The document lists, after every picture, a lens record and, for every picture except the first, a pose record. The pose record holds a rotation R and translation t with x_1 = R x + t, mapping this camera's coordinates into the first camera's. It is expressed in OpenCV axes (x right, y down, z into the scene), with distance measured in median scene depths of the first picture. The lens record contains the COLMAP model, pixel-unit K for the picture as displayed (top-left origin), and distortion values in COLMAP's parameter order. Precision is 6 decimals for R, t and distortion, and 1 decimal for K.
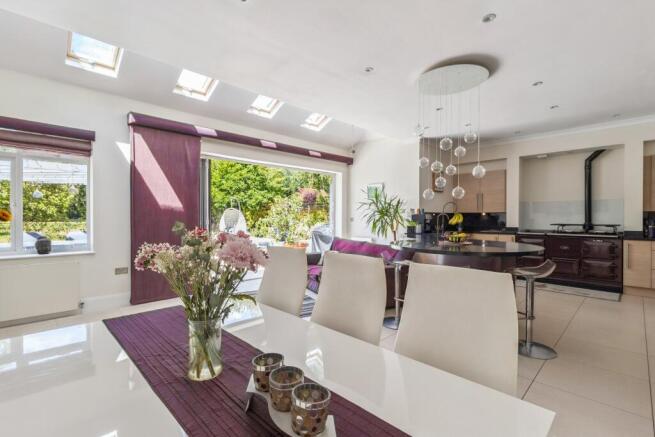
lens RADIAL K [[305.1, 0, 327.7], [0, 305.1, 218.2], [0, 0, 1]] dist [-0.000715, -0.000341]
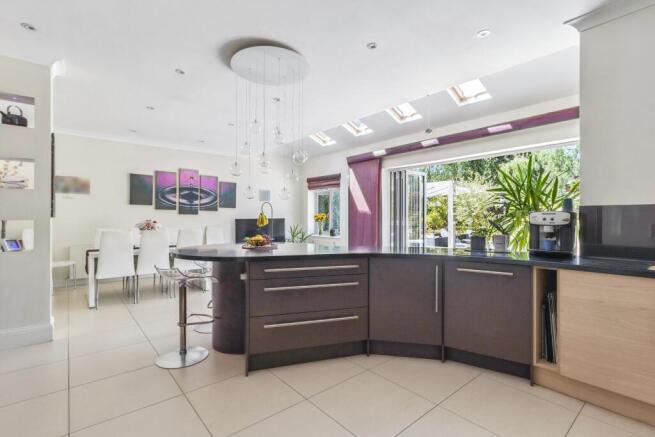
lens RADIAL K [[305.1, 0, 327.6], [0, 305.1, 219.2], [0, 0, 1]] dist [-0.000715, -0.000341]
pose [[-0.083198, 0.000065, -0.996533, 0.934049], [-0.005450, 0.999985, 0.000520, -0.001087], [0.996518, 0.005475, -0.083197, 0.898755]]
